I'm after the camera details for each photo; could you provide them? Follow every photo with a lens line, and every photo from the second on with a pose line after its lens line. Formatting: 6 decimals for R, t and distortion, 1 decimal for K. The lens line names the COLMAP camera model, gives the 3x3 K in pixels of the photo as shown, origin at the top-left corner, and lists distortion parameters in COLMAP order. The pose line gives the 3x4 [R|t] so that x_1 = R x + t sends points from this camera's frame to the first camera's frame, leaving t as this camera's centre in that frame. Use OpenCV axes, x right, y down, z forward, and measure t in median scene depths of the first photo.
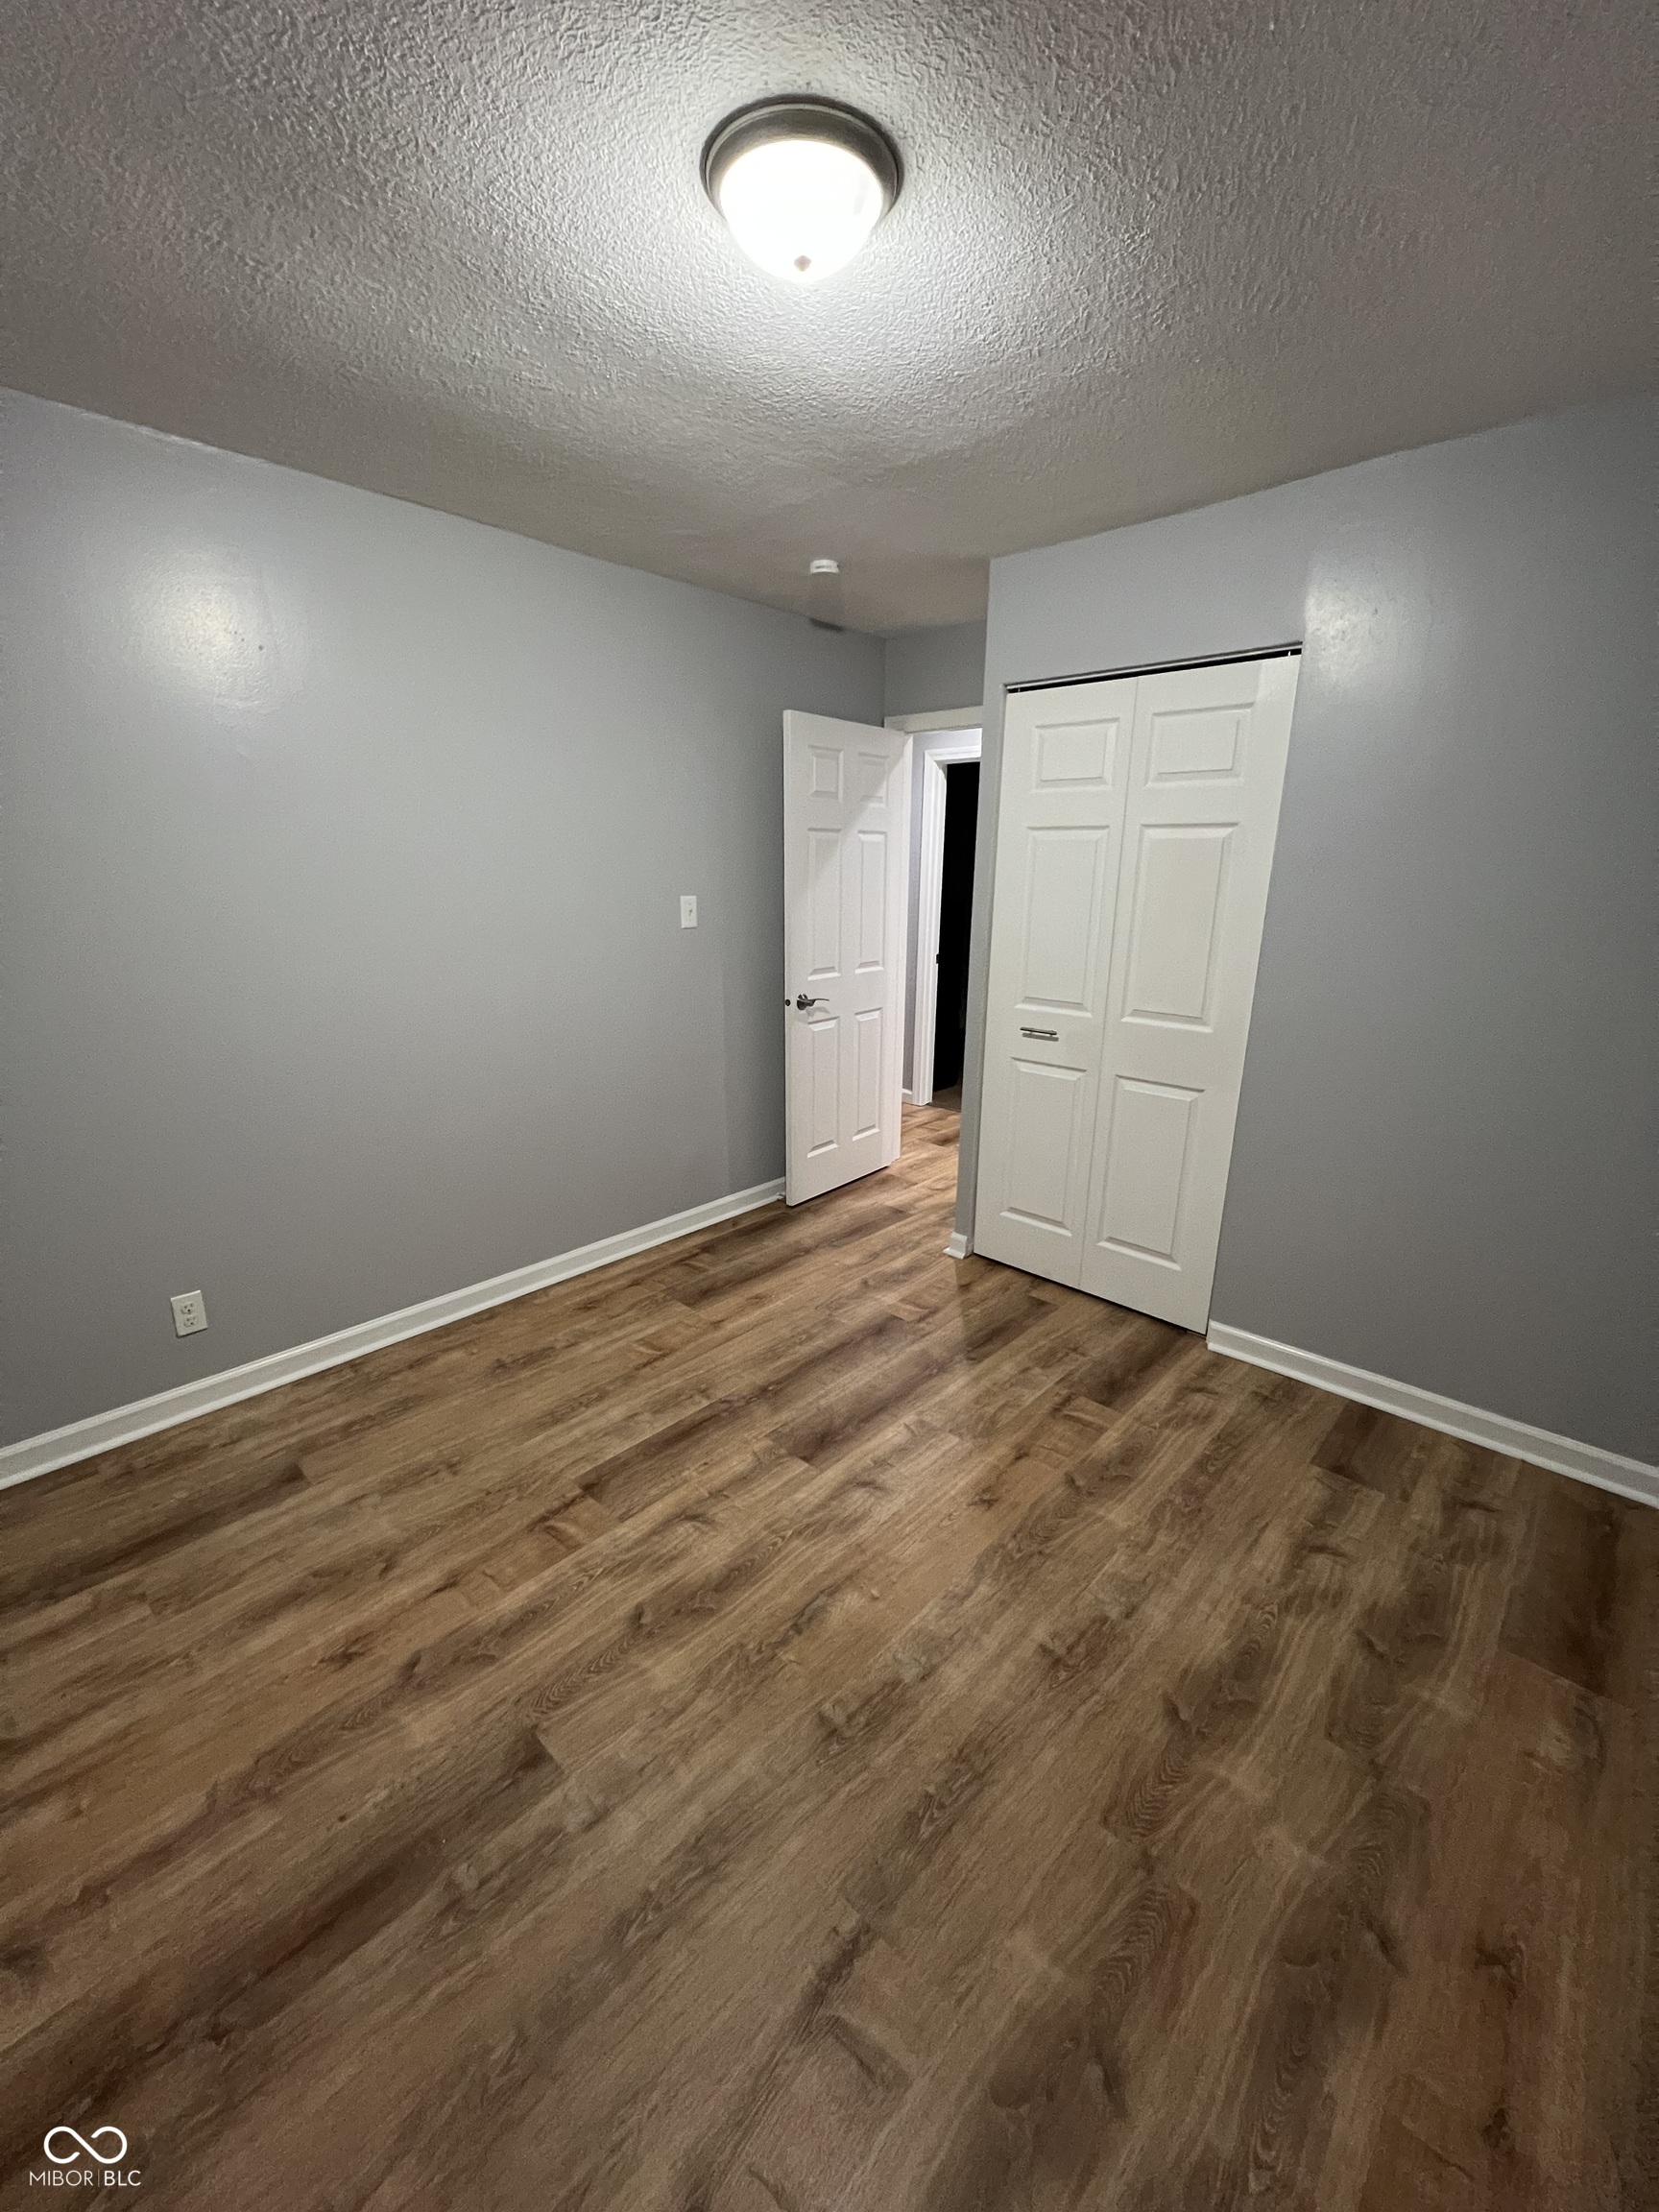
lens RADIAL K [[883.6, 0, 827.8], [0, 883.6, 1108.9], [0, 0, 1]] dist [-0.001888, 0.000576]
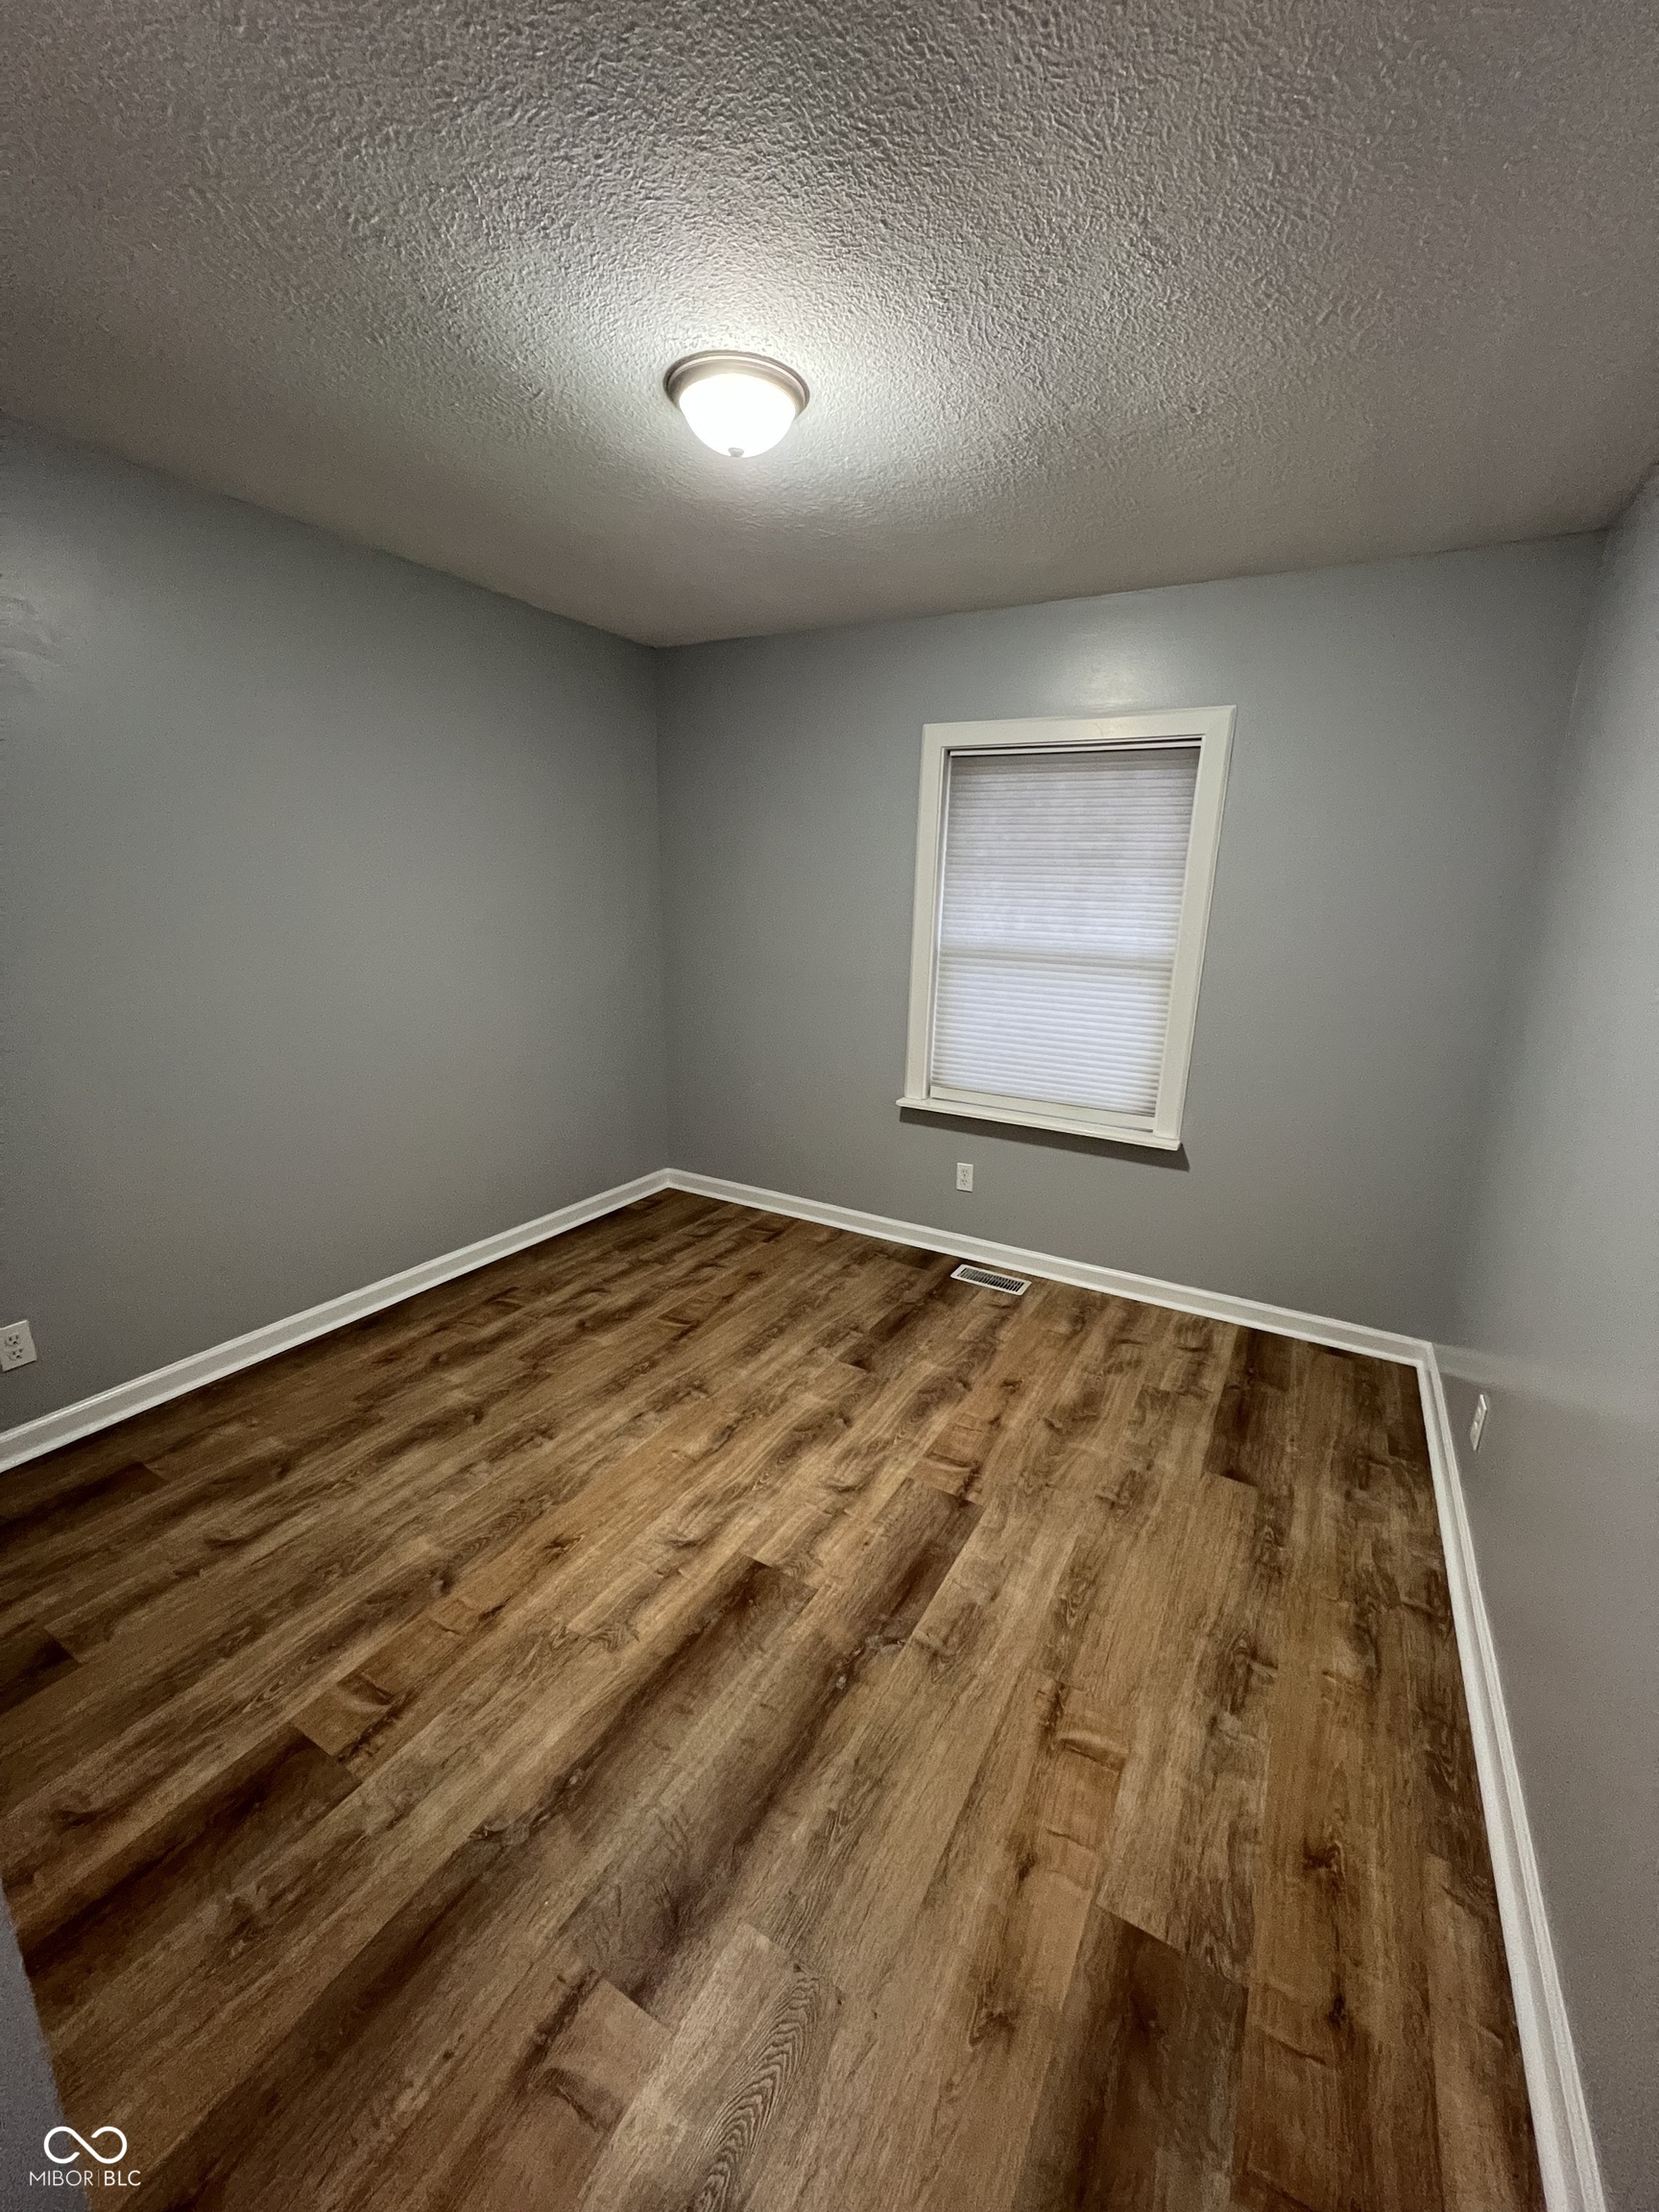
lens RADIAL K [[887.4, 0, 827.4], [0, 887.4, 1109.0], [0, 0, 1]] dist [-0.002231, 0.000583]
pose [[-0.972477, 0.025152, -0.231636, 0.106248], [-0.094706, 0.865656, 0.491600, -0.452115], [0.212881, 0.500007, -0.839449, 1.615387]]
